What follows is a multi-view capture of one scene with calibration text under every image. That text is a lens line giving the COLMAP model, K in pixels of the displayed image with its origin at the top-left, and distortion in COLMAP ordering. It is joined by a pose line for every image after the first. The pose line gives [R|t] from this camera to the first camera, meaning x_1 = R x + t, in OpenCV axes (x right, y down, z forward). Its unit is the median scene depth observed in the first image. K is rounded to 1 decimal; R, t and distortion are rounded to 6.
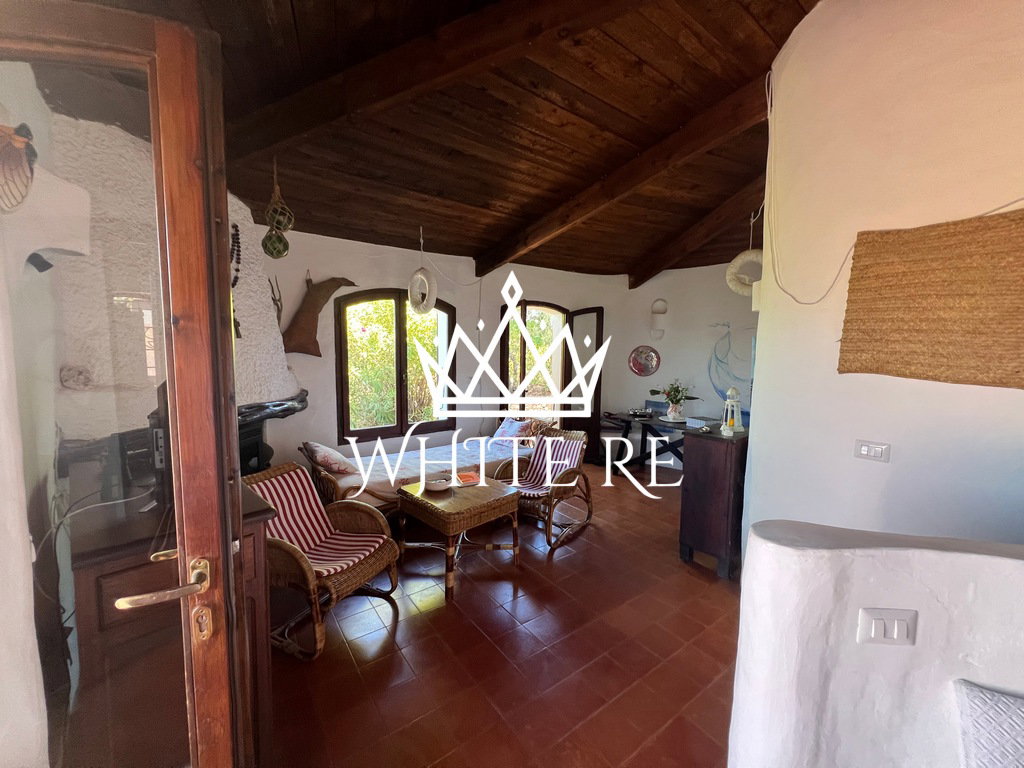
lens RADIAL K [[412.6, 0, 510.6], [0, 412.6, 384.9], [0, 0, 1]] dist [-0.001949, -0.000034]
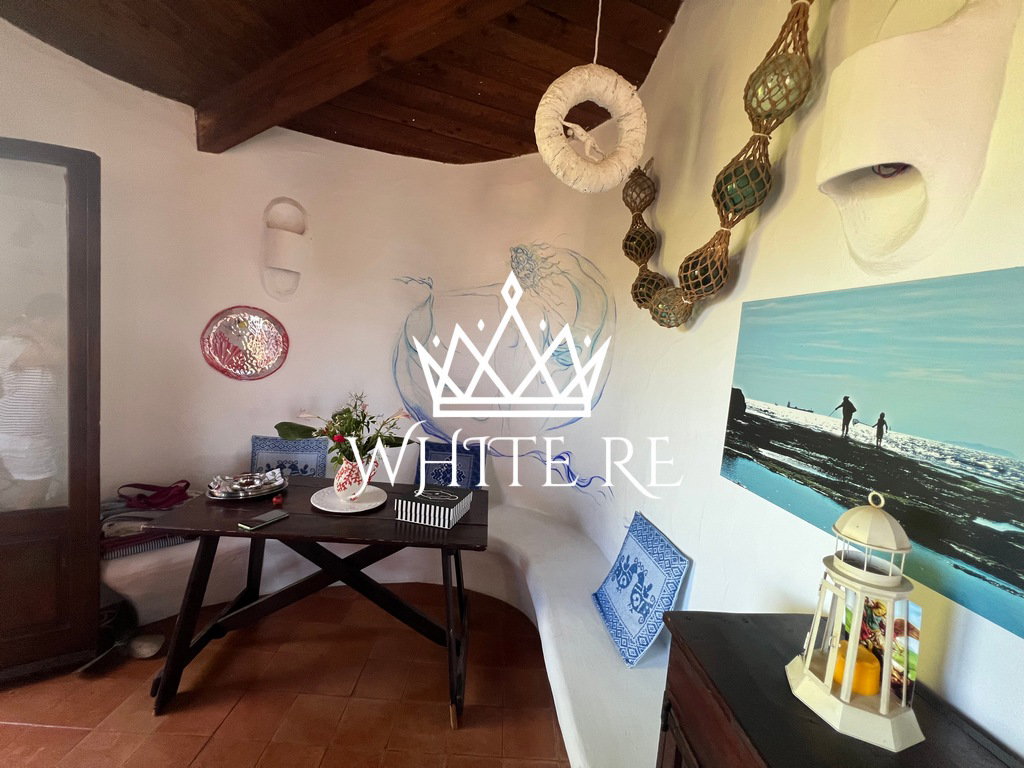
lens RADIAL K [[412.6, 0, 508.9], [0, 412.6, 377.7], [0, 0, 1]] dist [-0.001949, -0.000034]
pose [[0.581456, -0.031791, 0.812957, 0.147121], [-0.003767, 0.999120, 0.041766, -0.044033], [-0.813569, -0.027347, 0.580825, 0.571537]]
